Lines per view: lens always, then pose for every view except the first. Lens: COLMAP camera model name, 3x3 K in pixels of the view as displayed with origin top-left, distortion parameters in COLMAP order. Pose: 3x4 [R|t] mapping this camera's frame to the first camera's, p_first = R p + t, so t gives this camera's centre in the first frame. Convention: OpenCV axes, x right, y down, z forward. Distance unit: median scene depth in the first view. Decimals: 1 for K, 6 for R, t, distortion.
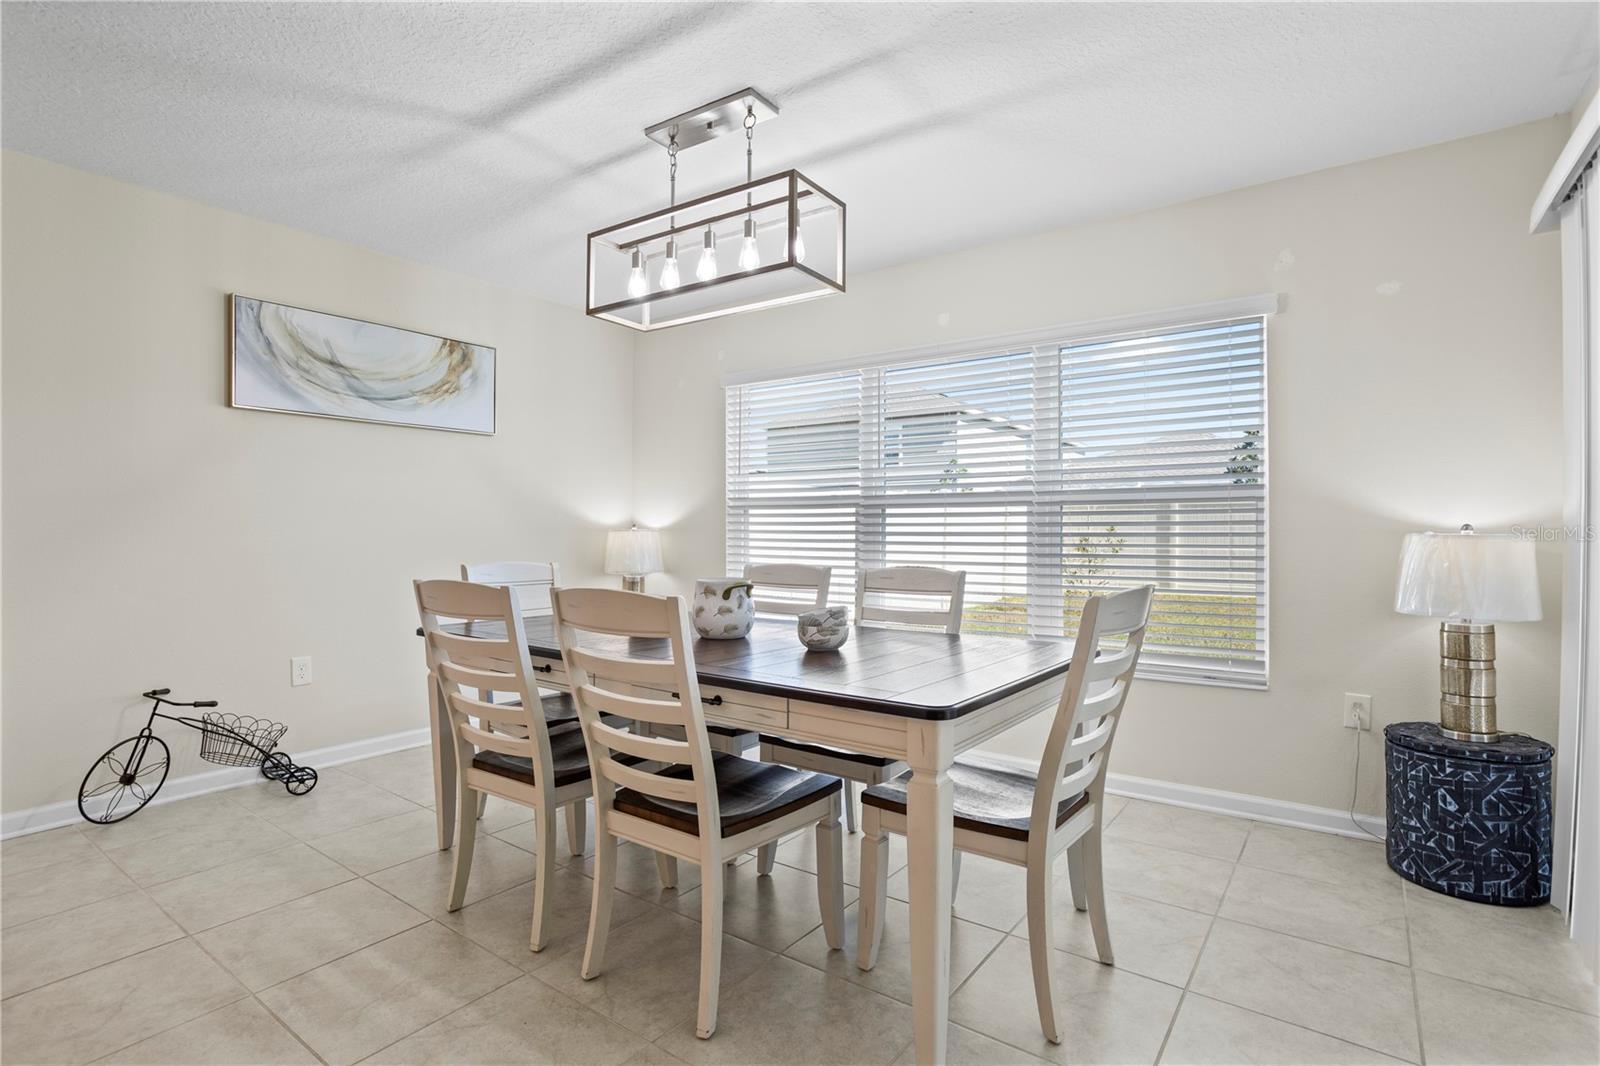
lens RADIAL K [[782.4, 0, 801.0], [0, 782.4, 512.2], [0, 0, 1]] dist [-0.053298, 0.030459]
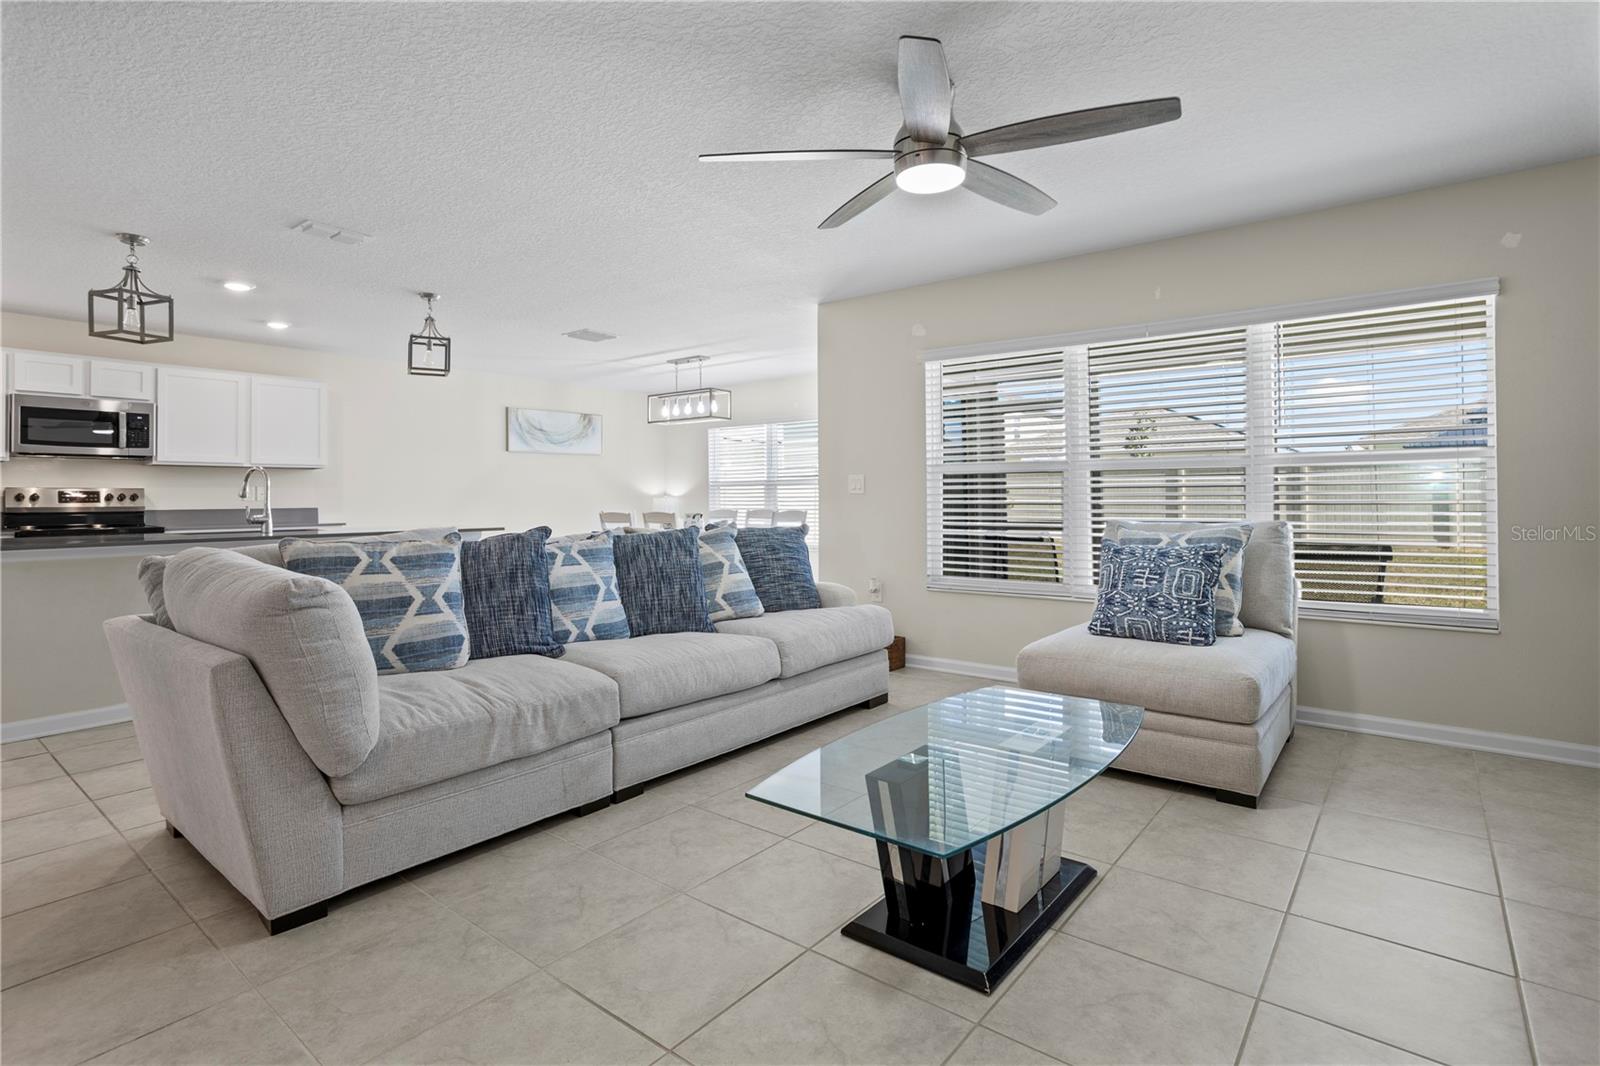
lens RADIAL K [[794.5, 0, 799.8], [0, 794.5, 465.6], [0, 0, 1]] dist [-0.026288, 0.001767]
pose [[0.998886, -0.010281, -0.046054, 0.342868], [0.009738, 0.999881, -0.011995, -0.046814], [0.046172, 0.011533, 0.998867, -1.559378]]
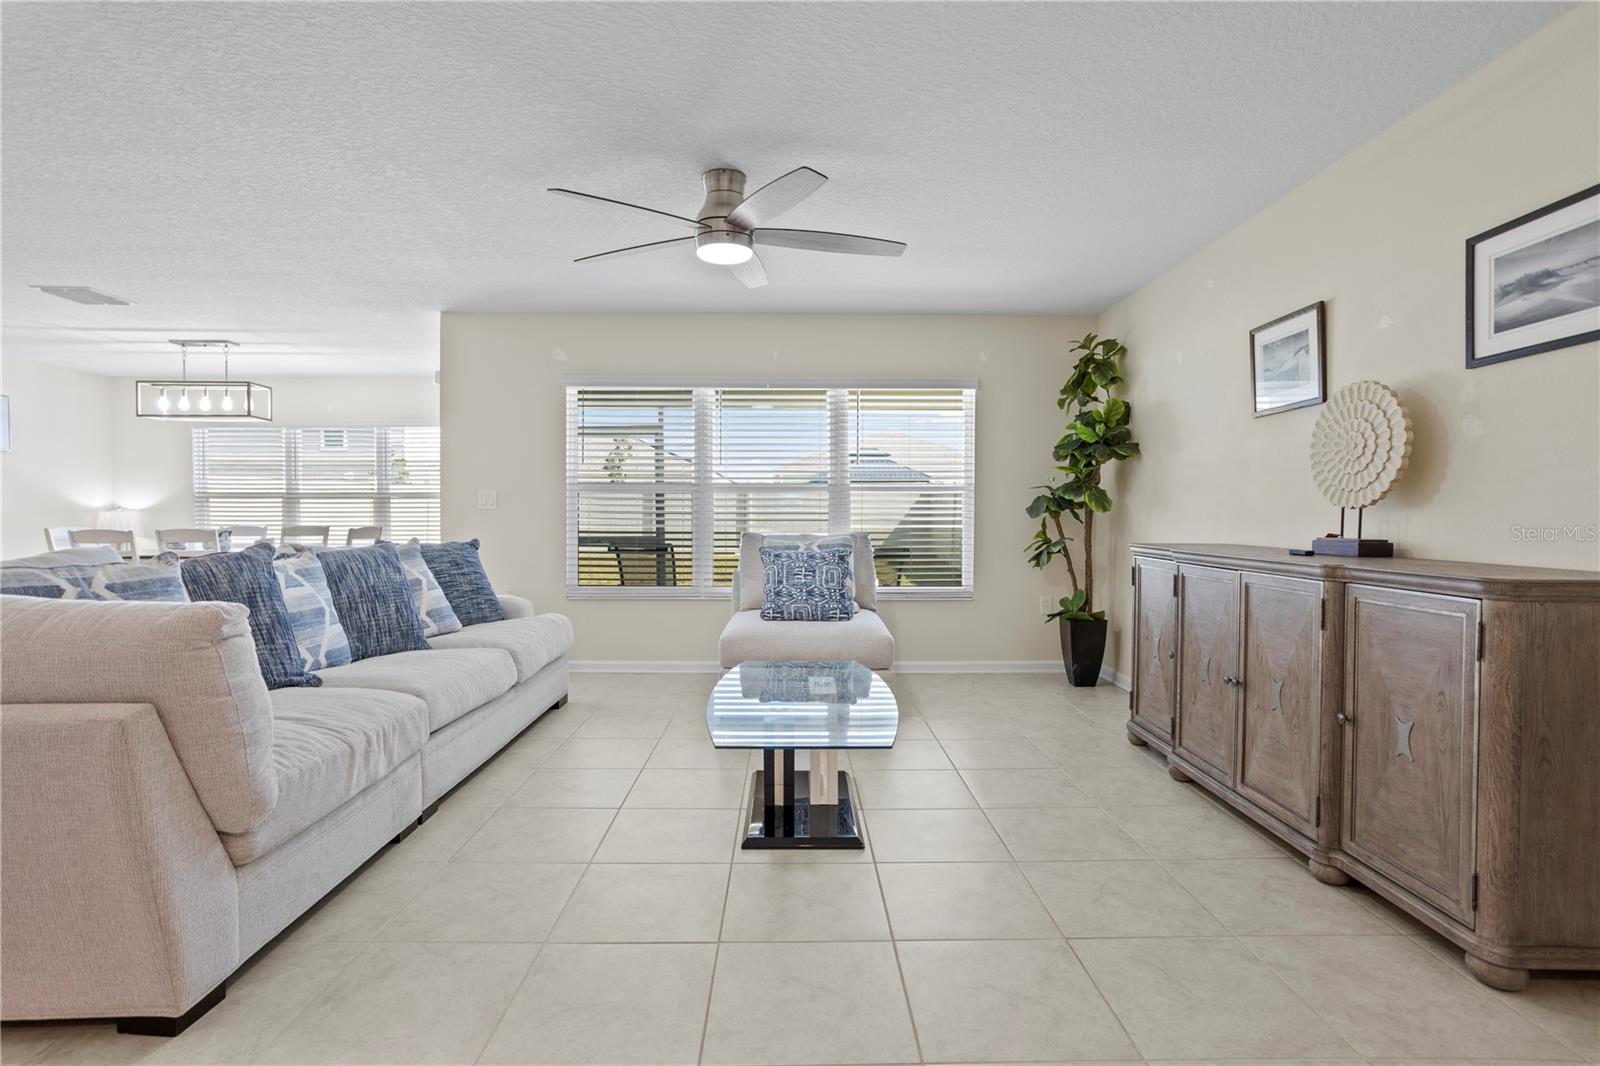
lens RADIAL K [[782.4, 0, 801.0], [0, 782.4, 512.2], [0, 0, 1]] dist [-0.053298, 0.030459]
pose [[0.798505, 0.000924, 0.601988, -0.057243], [-0.017603, 0.999607, 0.021815, -0.047201], [-0.601731, -0.028016, 0.798207, -1.590754]]
